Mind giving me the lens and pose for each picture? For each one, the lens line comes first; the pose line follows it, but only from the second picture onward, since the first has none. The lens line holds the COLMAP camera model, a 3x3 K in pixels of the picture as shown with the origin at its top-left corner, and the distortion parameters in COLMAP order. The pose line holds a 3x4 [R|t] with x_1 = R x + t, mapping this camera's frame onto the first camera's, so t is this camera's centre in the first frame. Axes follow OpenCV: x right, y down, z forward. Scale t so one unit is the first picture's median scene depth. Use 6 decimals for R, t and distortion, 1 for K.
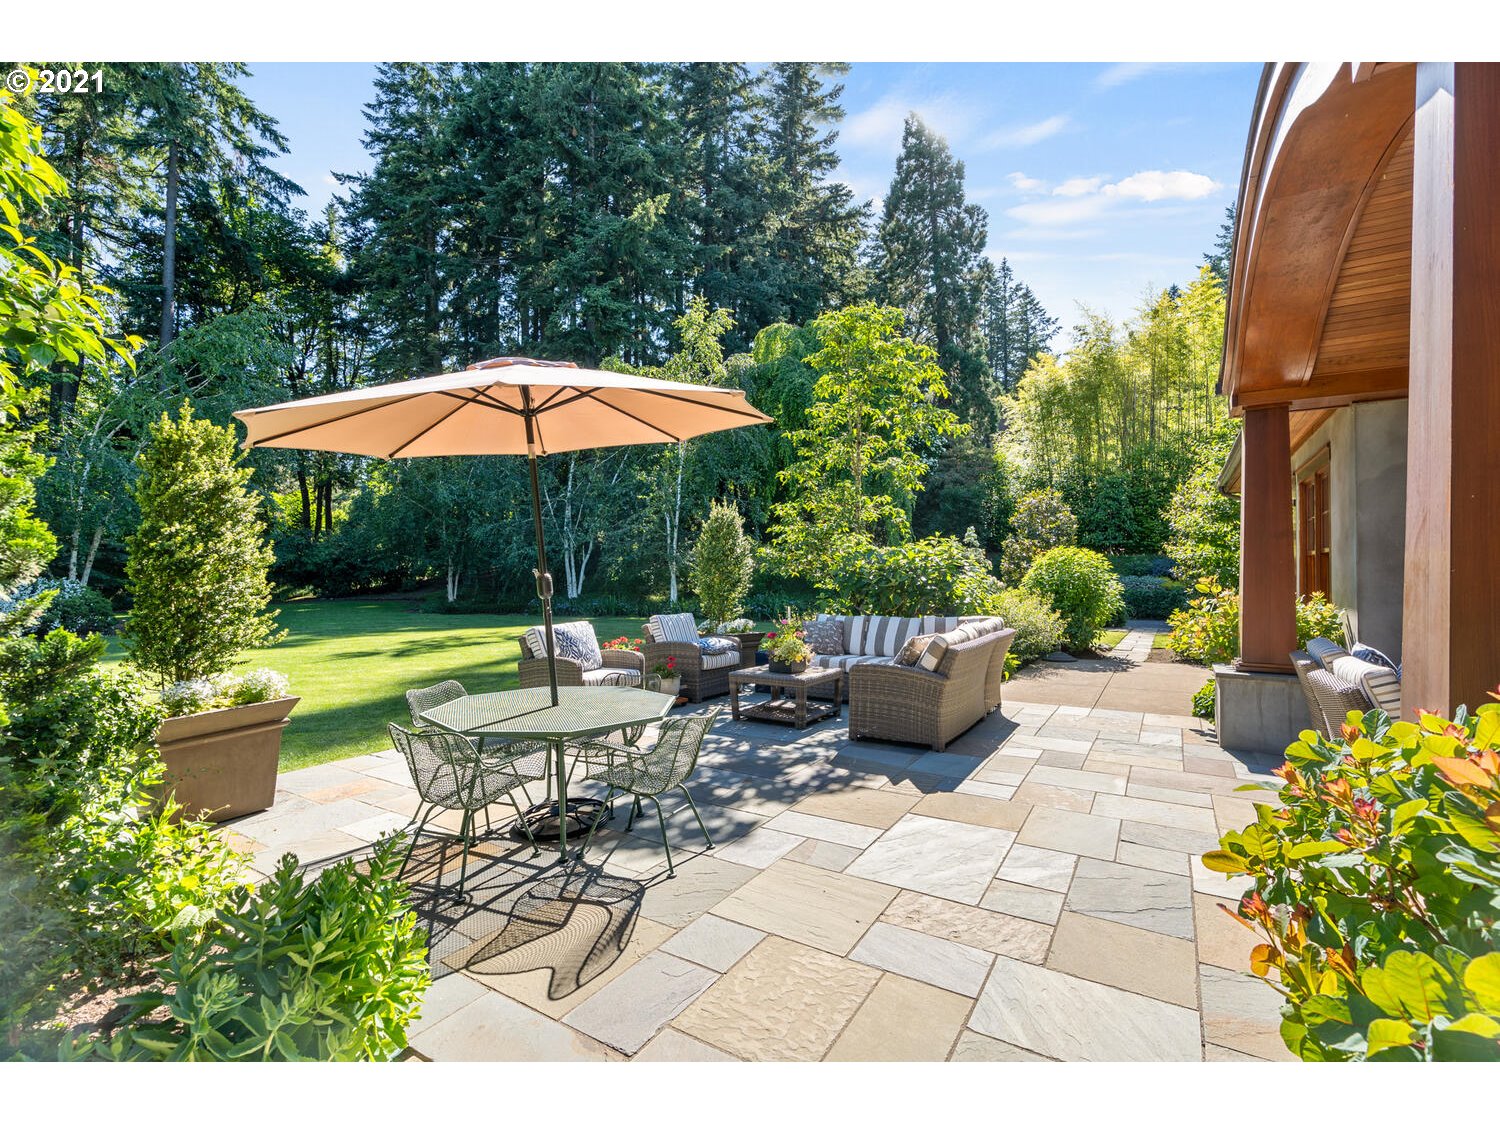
lens RADIAL K [[680.5, 0, 758.9], [0, 680.5, 563.6], [0, 0, 1]] dist [-0.015353, 0.000025]
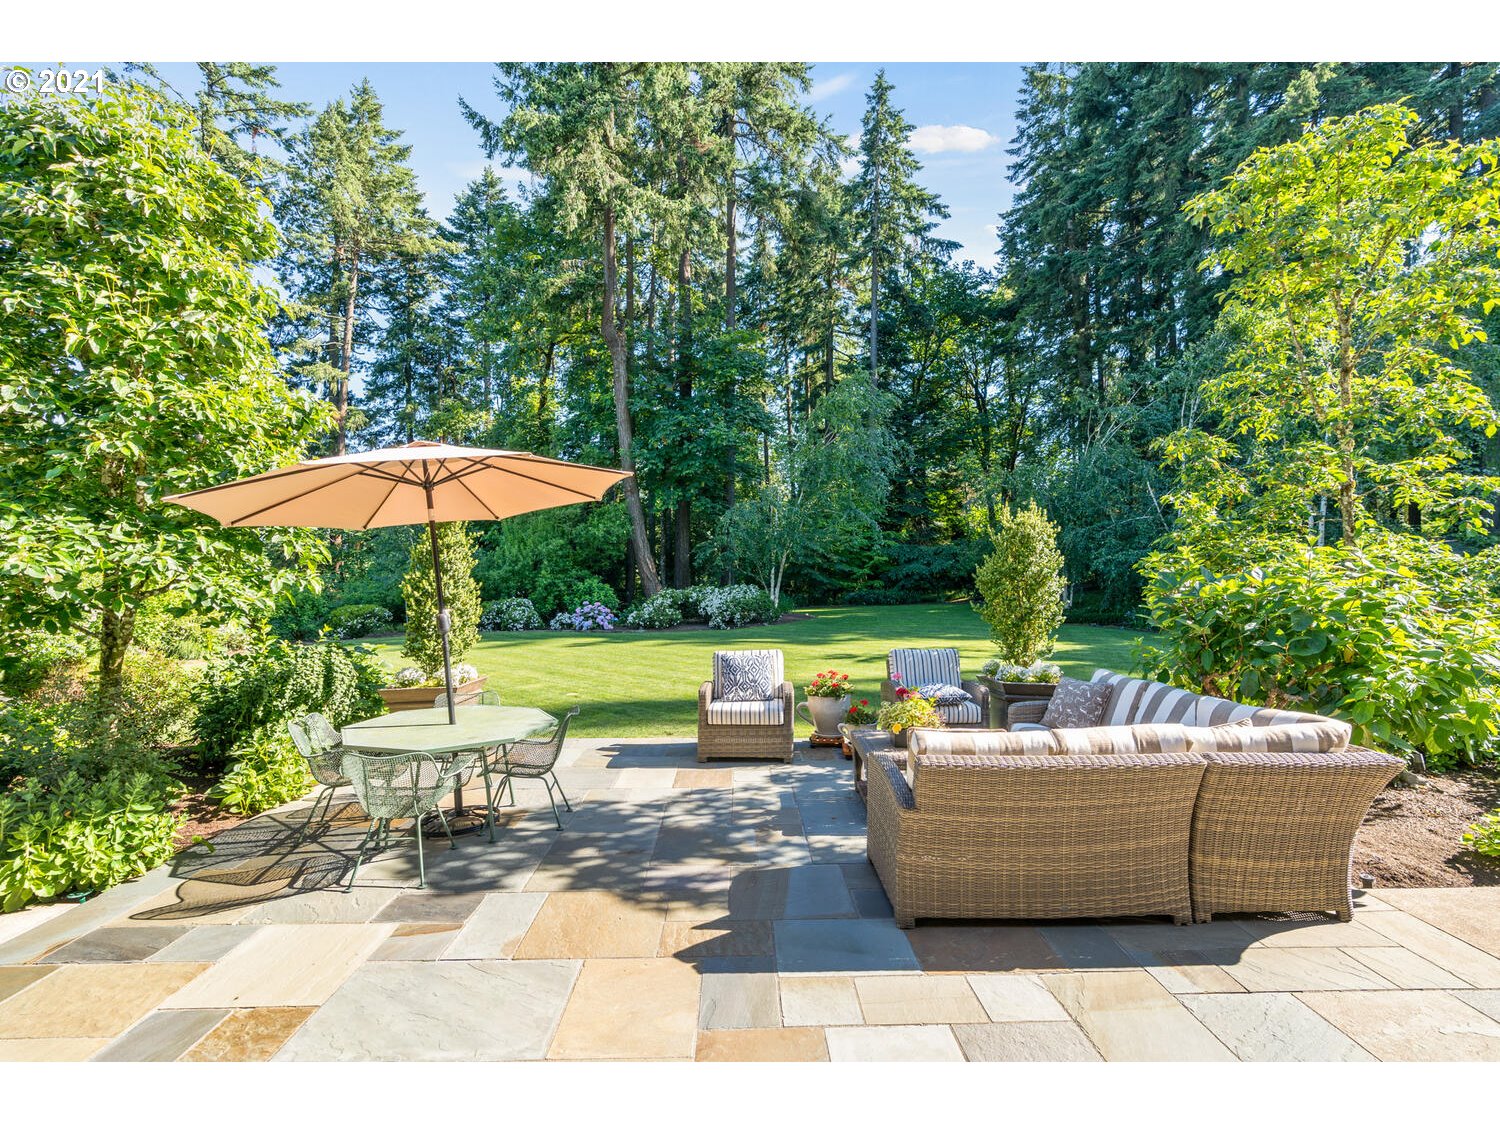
lens RADIAL K [[680.5, 0, 758.9], [0, 680.5, 563.6], [0, 0, 1]] dist [-0.015353, 0.000025]
pose [[0.545615, -0.009717, -0.837980, 0.103698], [0.008355, 0.999946, -0.006155, -0.006566], [0.837994, -0.003643, 0.545667, 0.082564]]
